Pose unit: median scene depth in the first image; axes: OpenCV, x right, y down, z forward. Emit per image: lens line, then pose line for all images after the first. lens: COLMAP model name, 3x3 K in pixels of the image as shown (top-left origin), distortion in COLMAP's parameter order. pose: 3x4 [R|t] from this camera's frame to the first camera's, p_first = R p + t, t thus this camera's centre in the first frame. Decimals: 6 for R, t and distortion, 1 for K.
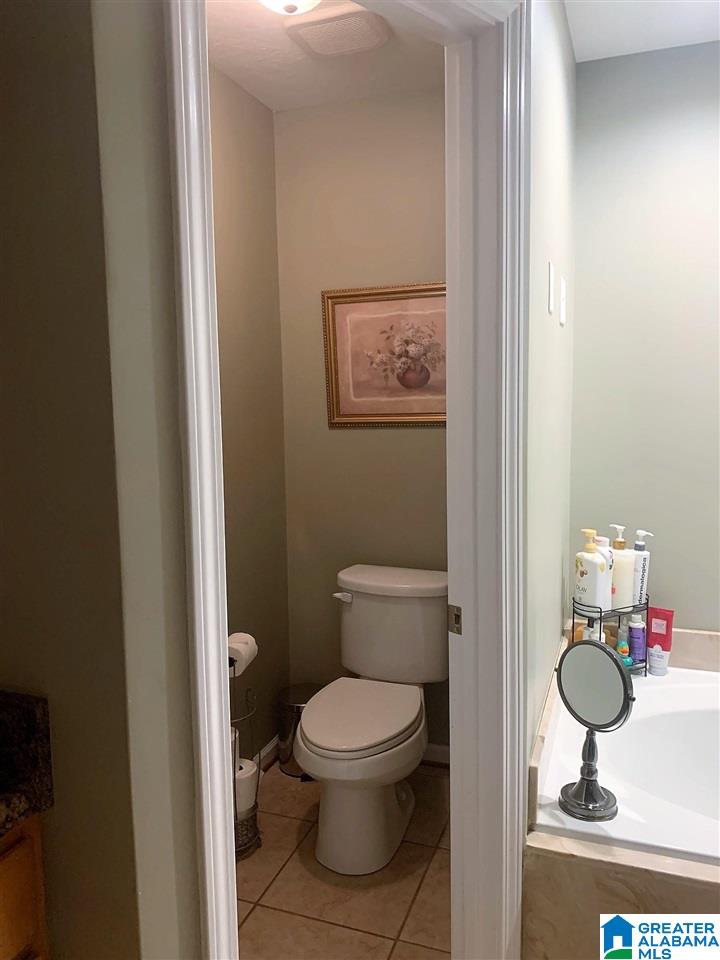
lens RADIAL K [[716.4, 0, 363.6], [0, 716.4, 464.2], [0, 0, 1]] dist [0.009370, -0.044417]
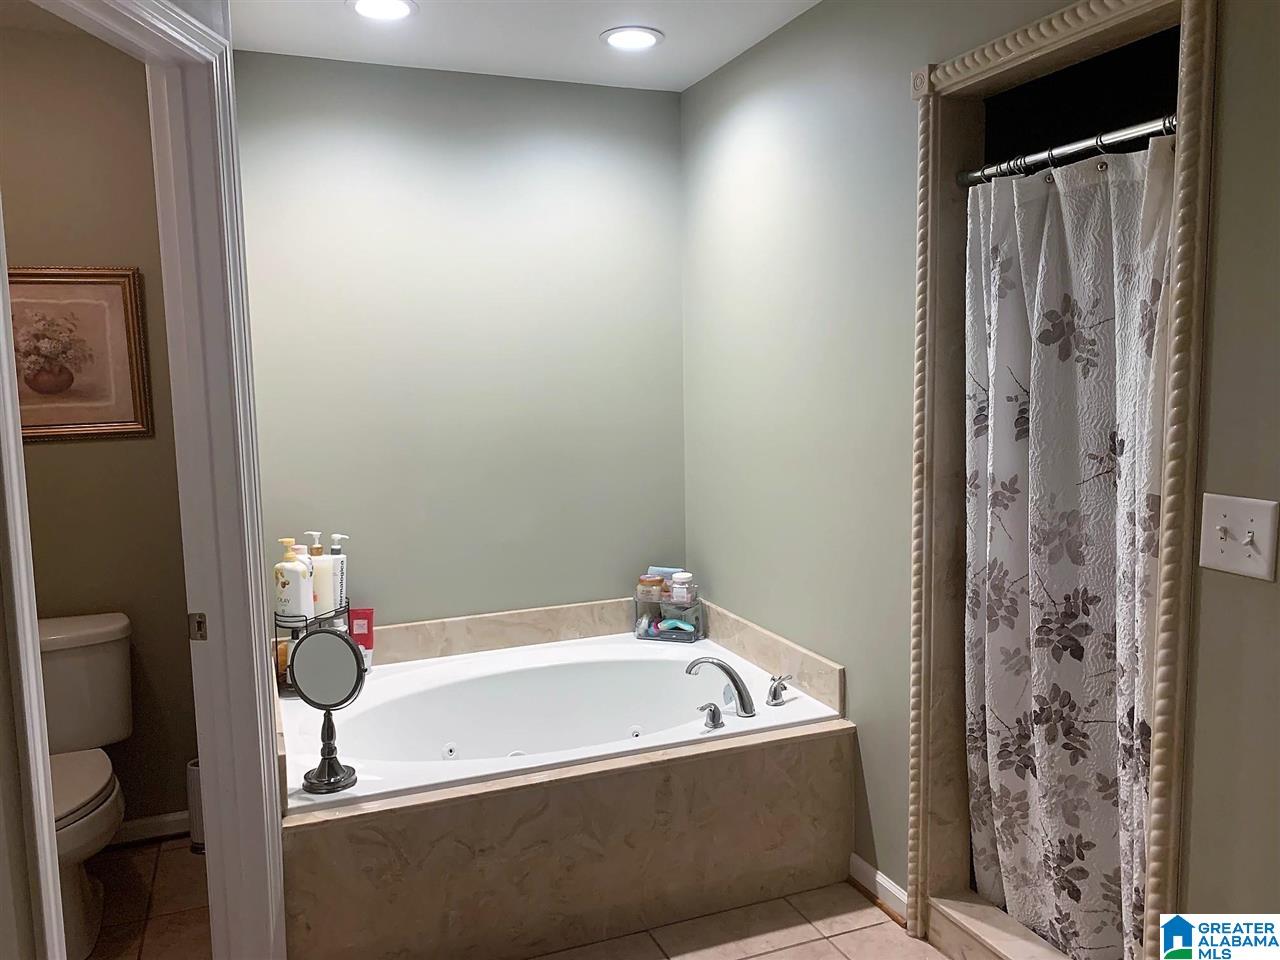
lens RADIAL K [[974.8, 0, 640.0], [0, 974.8, 480.0], [0, 0, 1]] dist [0.011204, 0.001388]
pose [[0.735323, -0.071537, 0.673931, -0.217616], [0.072087, 0.997028, 0.027180, 0.010626], [-0.673872, 0.028596, 0.738295, -0.298771]]
